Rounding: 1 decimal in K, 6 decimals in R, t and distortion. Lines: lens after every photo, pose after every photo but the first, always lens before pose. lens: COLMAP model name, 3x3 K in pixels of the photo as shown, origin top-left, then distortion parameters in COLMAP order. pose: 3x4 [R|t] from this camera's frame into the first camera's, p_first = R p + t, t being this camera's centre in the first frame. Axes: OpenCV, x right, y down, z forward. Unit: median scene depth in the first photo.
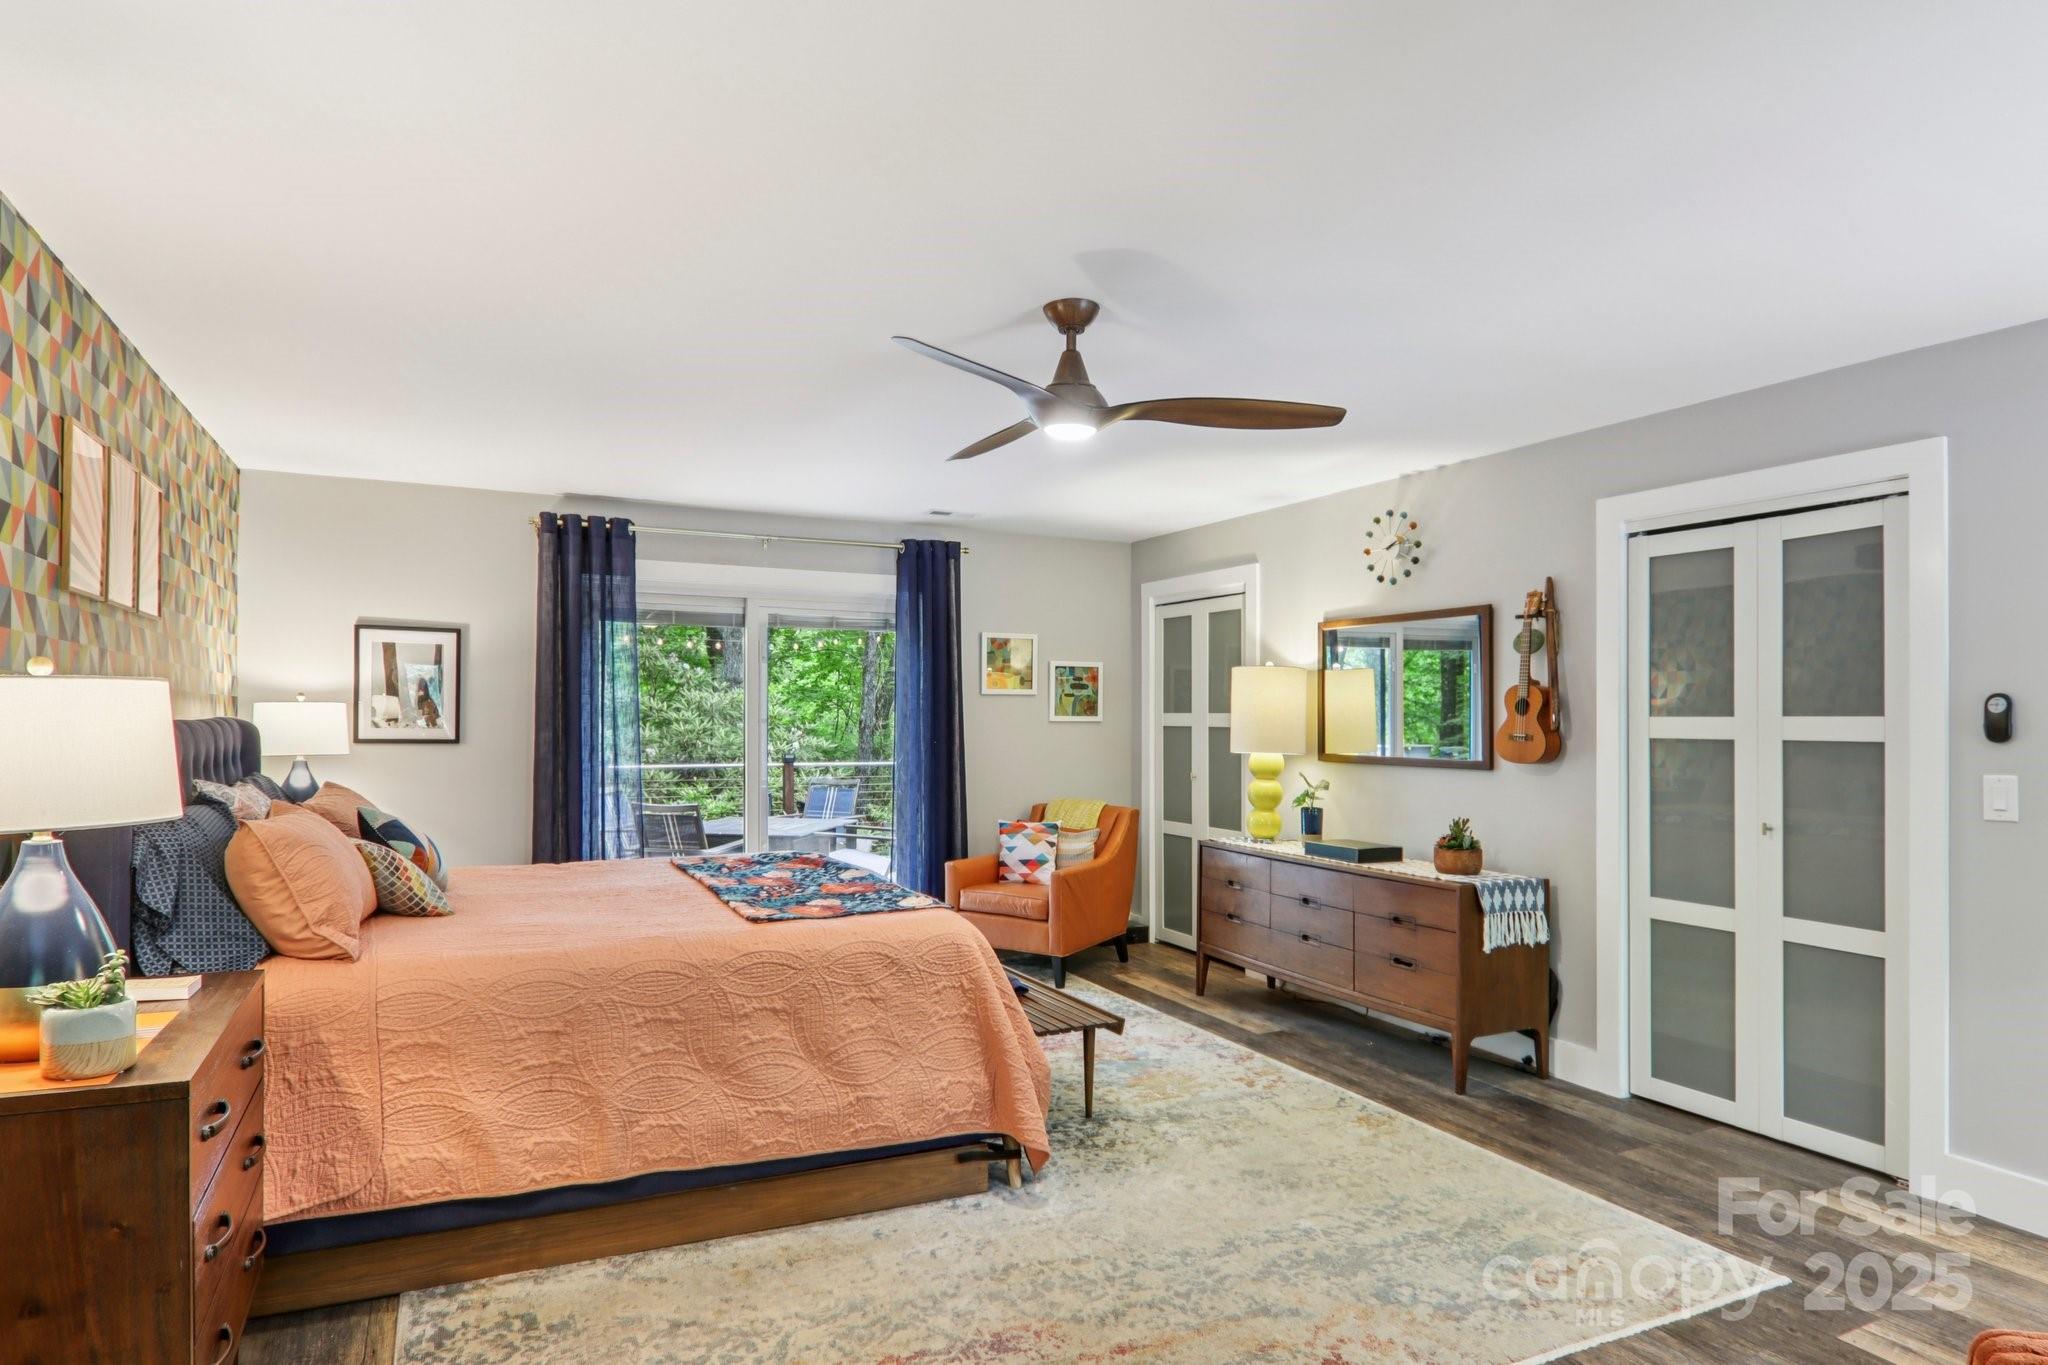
lens RADIAL K [[1145.7, 0, 1025.9], [0, 1145.7, 708.6], [0, 0, 1]] dist [0.014630, -0.028328]
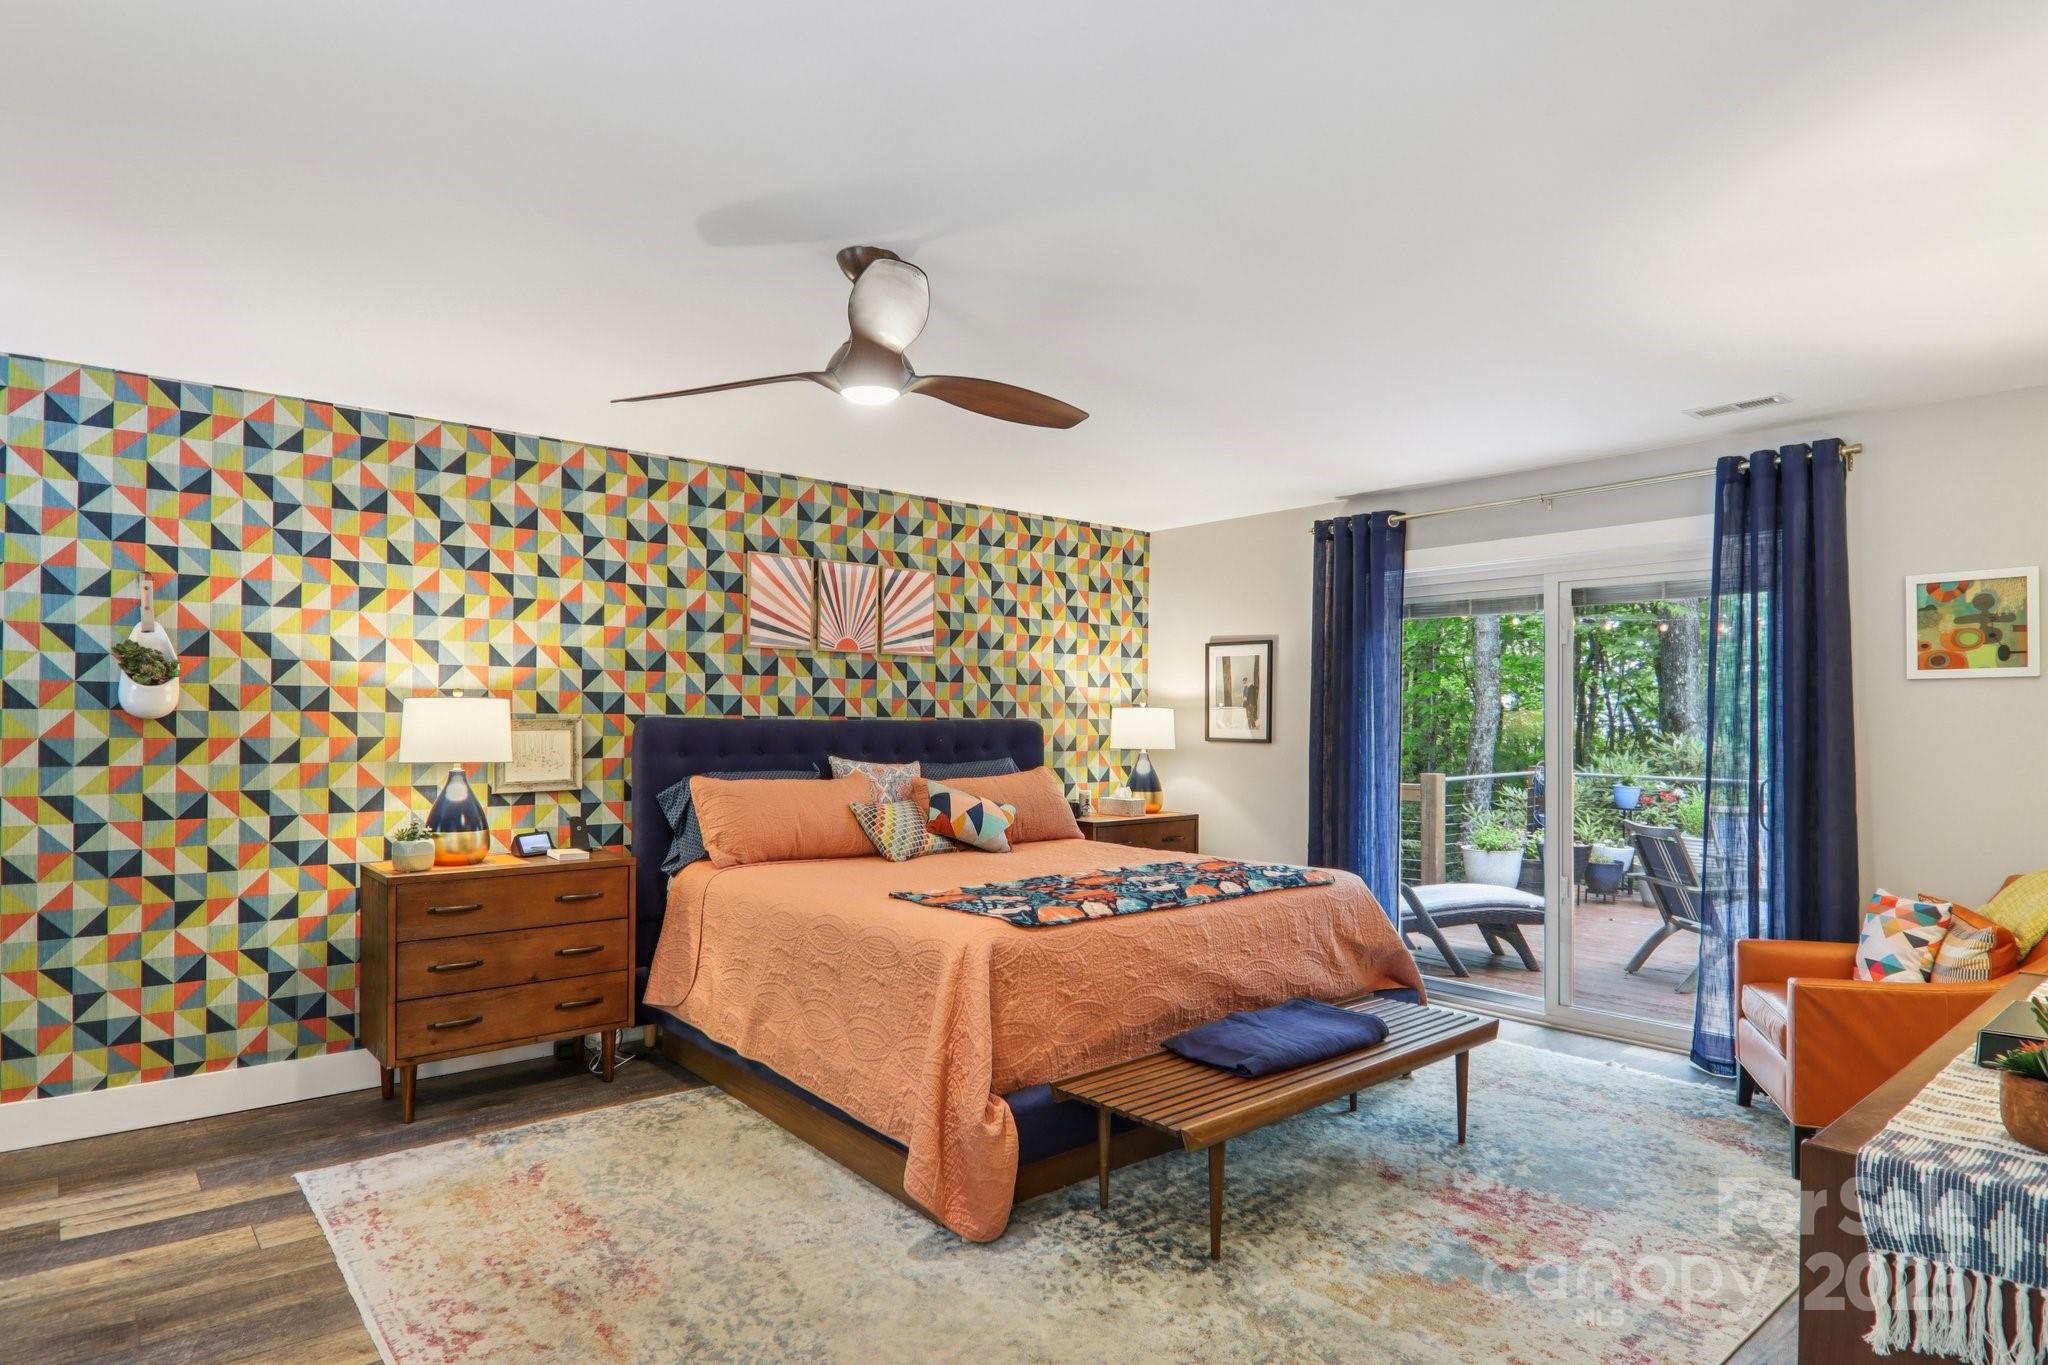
lens RADIAL K [[1145.7, 0, 1025.9], [0, 1145.7, 708.6], [0, 0, 1]] dist [0.014630, -0.028328]
pose [[0.250301, -0.013641, -0.968072, 0.531763], [0.004493, 0.999906, -0.012928, 0.010342], [0.968158, -0.001114, 0.250338, 0.503874]]
